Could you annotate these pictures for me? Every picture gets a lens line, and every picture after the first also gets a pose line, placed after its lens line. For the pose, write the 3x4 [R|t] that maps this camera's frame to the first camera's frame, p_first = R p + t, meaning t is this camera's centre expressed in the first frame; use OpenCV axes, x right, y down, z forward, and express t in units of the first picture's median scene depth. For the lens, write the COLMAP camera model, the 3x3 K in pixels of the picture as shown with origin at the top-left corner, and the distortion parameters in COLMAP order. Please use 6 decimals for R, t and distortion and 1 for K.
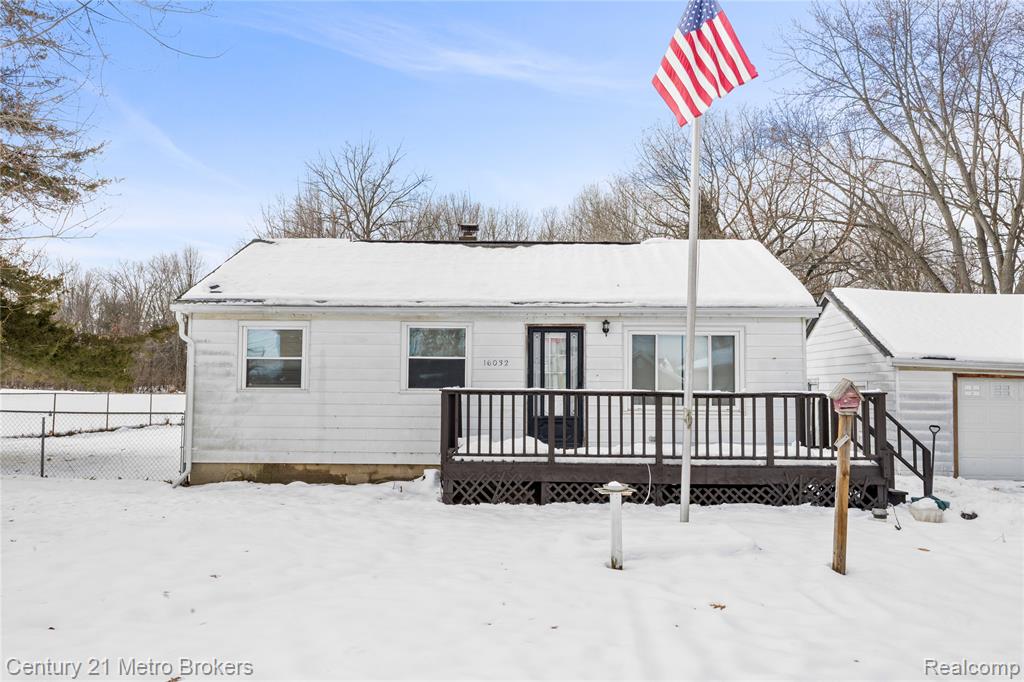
lens RADIAL K [[881.7, 0, 513.7], [0, 881.7, 379.4], [0, 0, 1]] dist [0.094505, 0.002148]
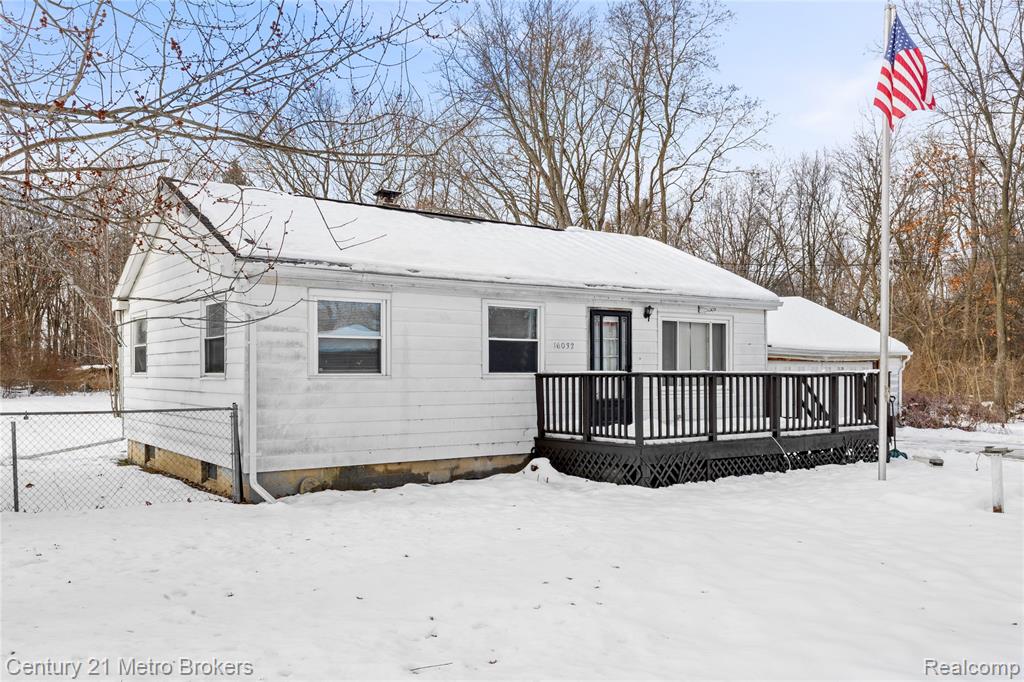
lens RADIAL K [[881.7, 0, 513.7], [0, 881.7, 379.4], [0, 0, 1]] dist [0.094505, 0.002148]
pose [[0.771870, -0.013818, 0.635630, -0.682574], [0.003325, 0.999838, 0.017698, 0.001224], [-0.635771, -0.011547, 0.771791, 0.283659]]
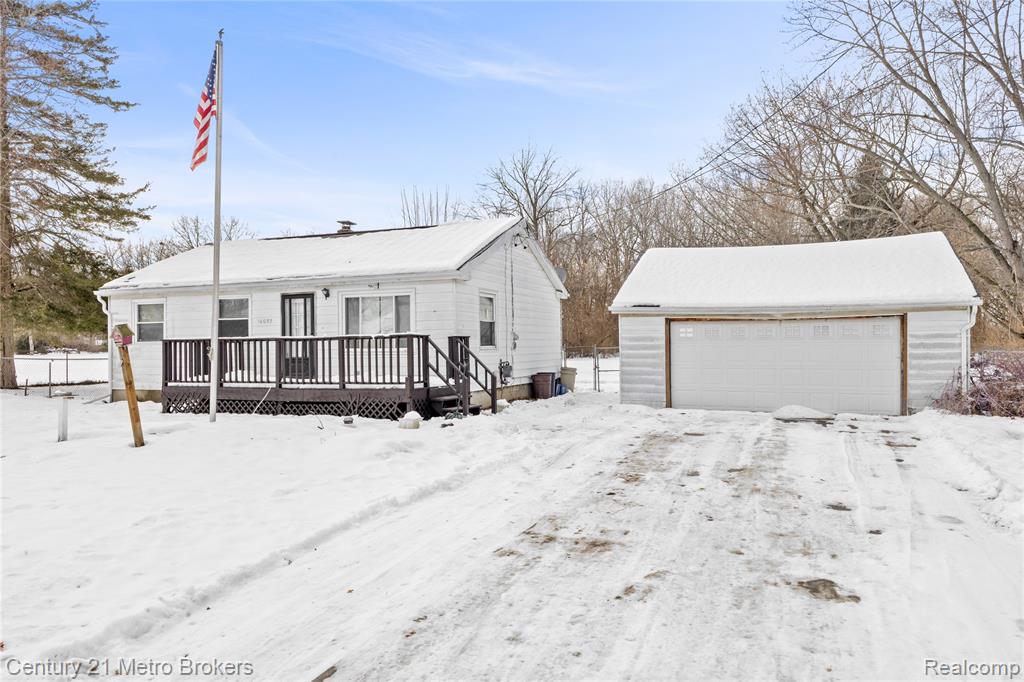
lens RADIAL K [[697.7, 0, 512.0], [0, 697.7, 341.0], [0, 0, 1]] dist [0.028332, -0.035276]
pose [[0.957754, -0.015871, -0.287151, 0.705904], [0.020919, 0.999676, 0.014522, 0.007941], [0.286827, -0.019915, 0.957775, 0.005073]]
